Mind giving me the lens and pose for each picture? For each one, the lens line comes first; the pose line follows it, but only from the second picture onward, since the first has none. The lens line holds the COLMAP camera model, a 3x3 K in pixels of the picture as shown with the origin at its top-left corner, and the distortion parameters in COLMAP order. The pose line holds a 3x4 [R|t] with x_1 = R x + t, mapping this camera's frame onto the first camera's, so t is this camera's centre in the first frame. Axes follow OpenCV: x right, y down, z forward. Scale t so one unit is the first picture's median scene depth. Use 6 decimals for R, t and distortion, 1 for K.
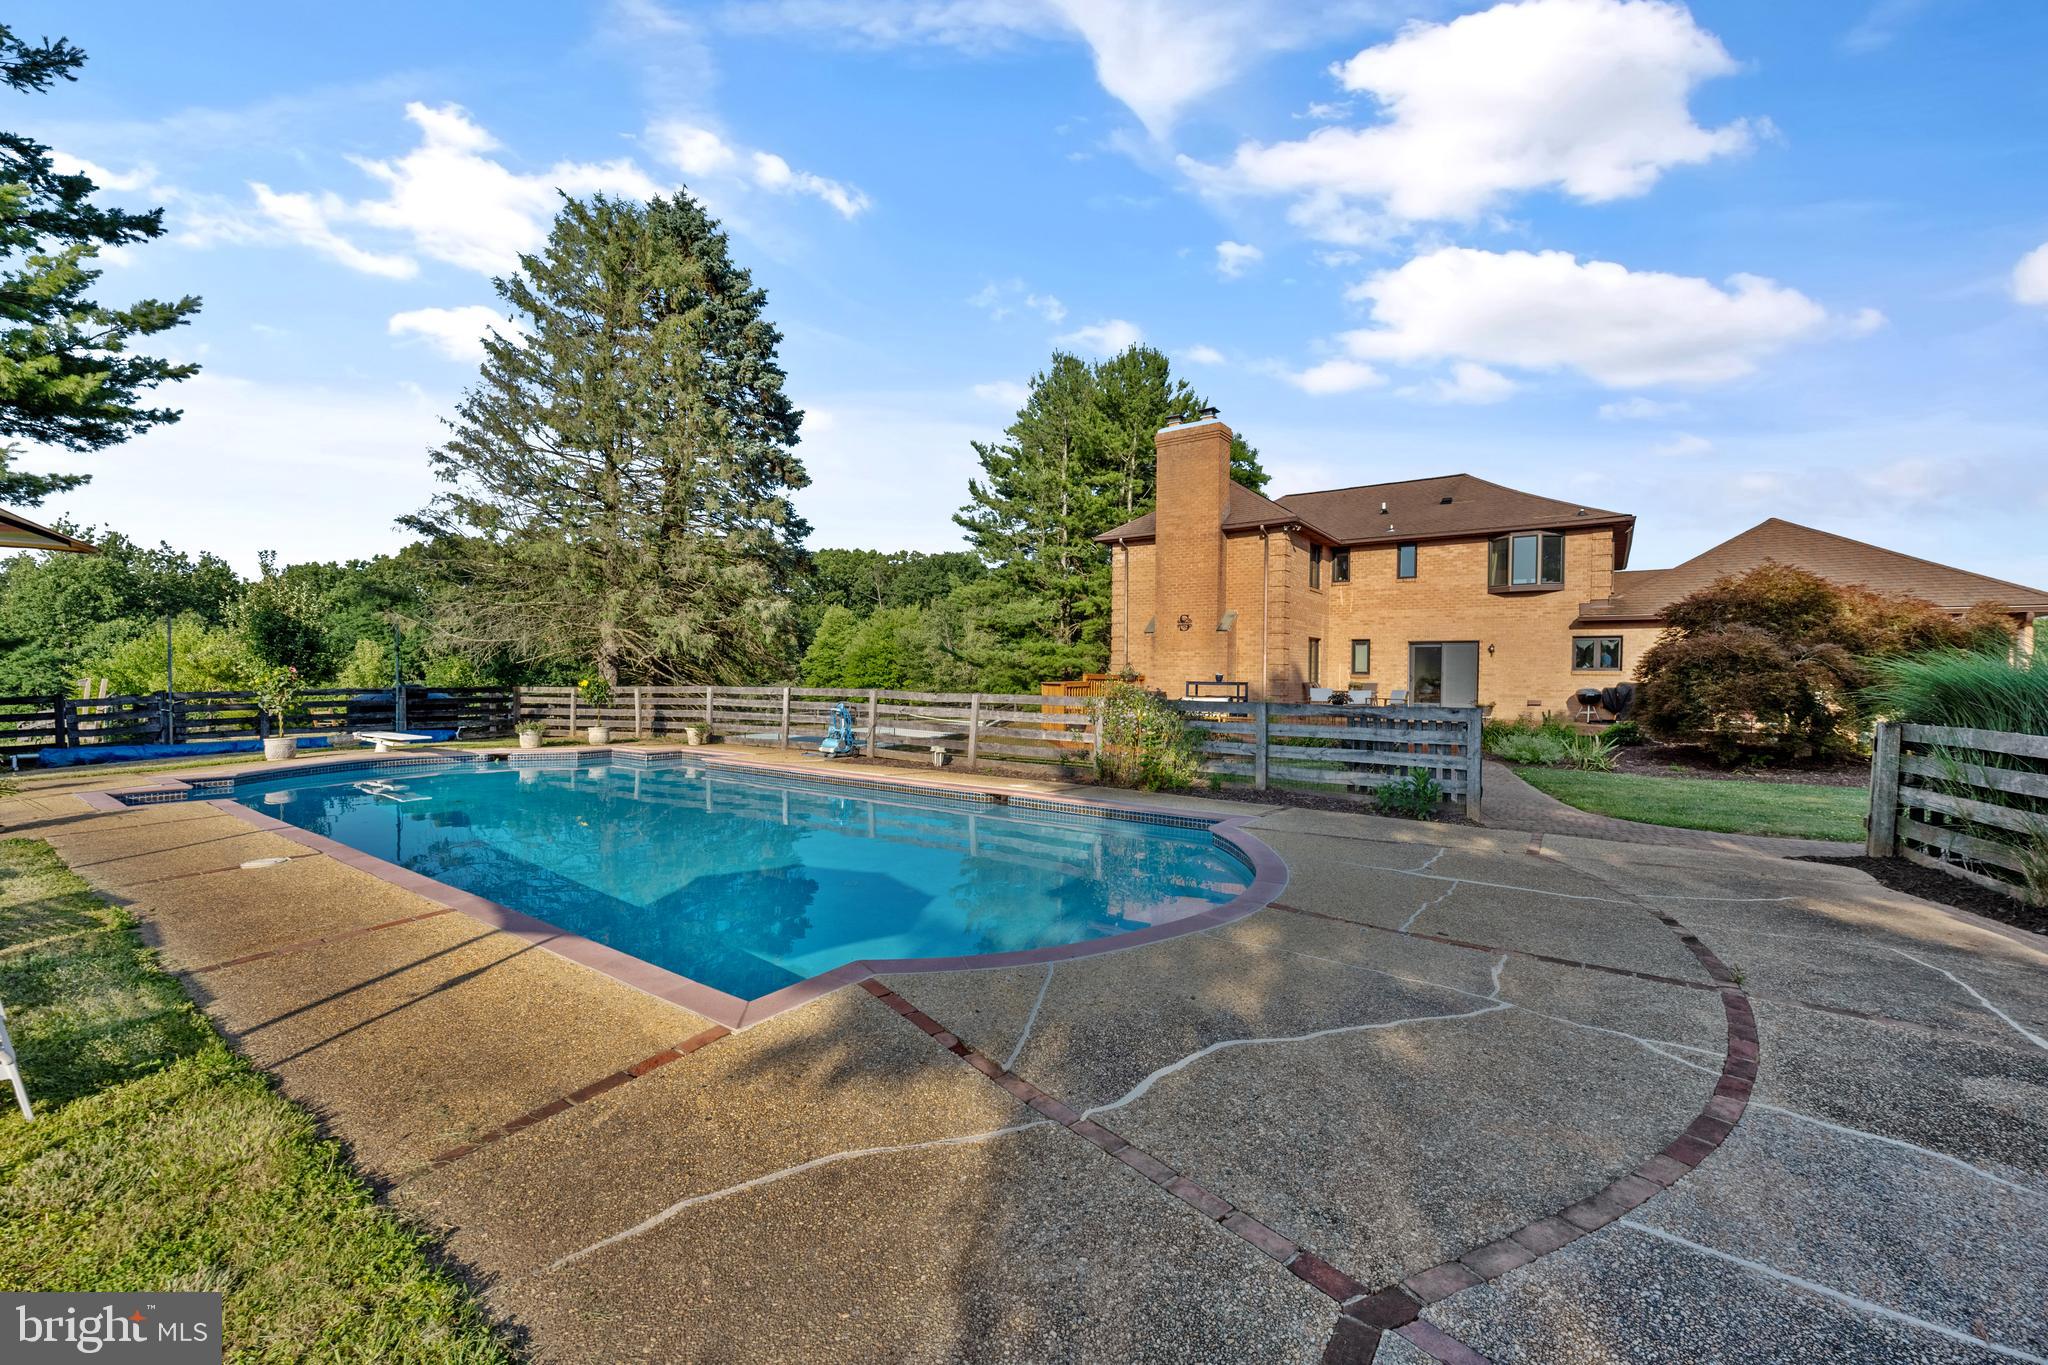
lens RADIAL K [[809.1, 0, 1024.7], [0, 809.1, 680.3], [0, 0, 1]] dist [0.000388, -0.000072]
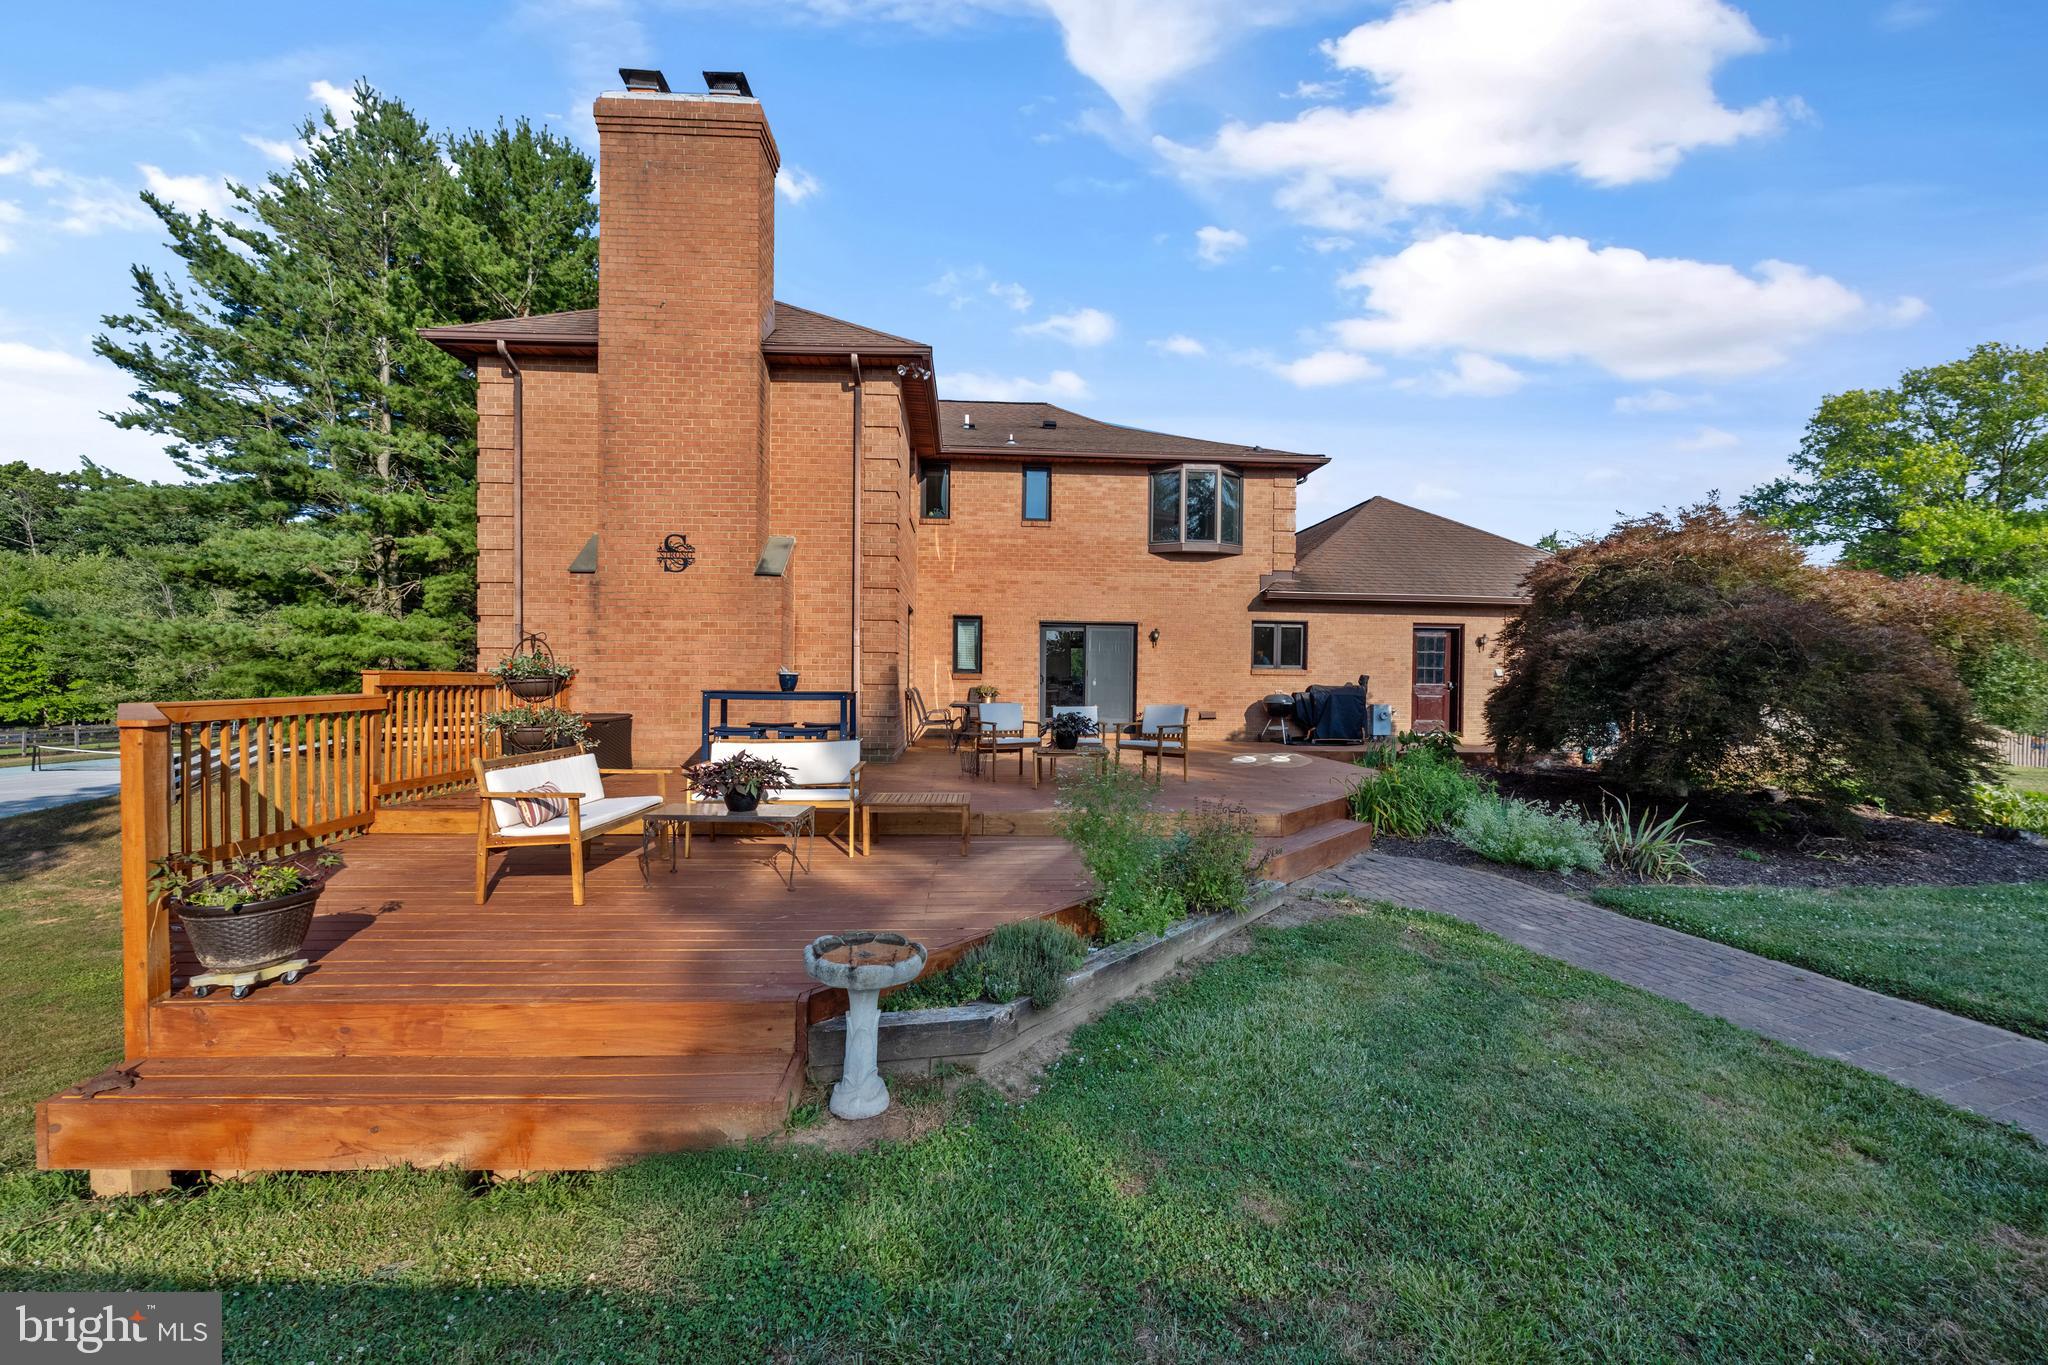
lens RADIAL K [[809.1, 0, 1017.3], [0, 809.1, 683.2], [0, 0, 1]] dist [0.000388, -0.000072]
pose [[0.776706, -0.005727, 0.629837, 0.060733], [0.001342, 0.999971, 0.007437, -0.004248], [-0.629861, -0.004931, 0.776692, 0.500111]]
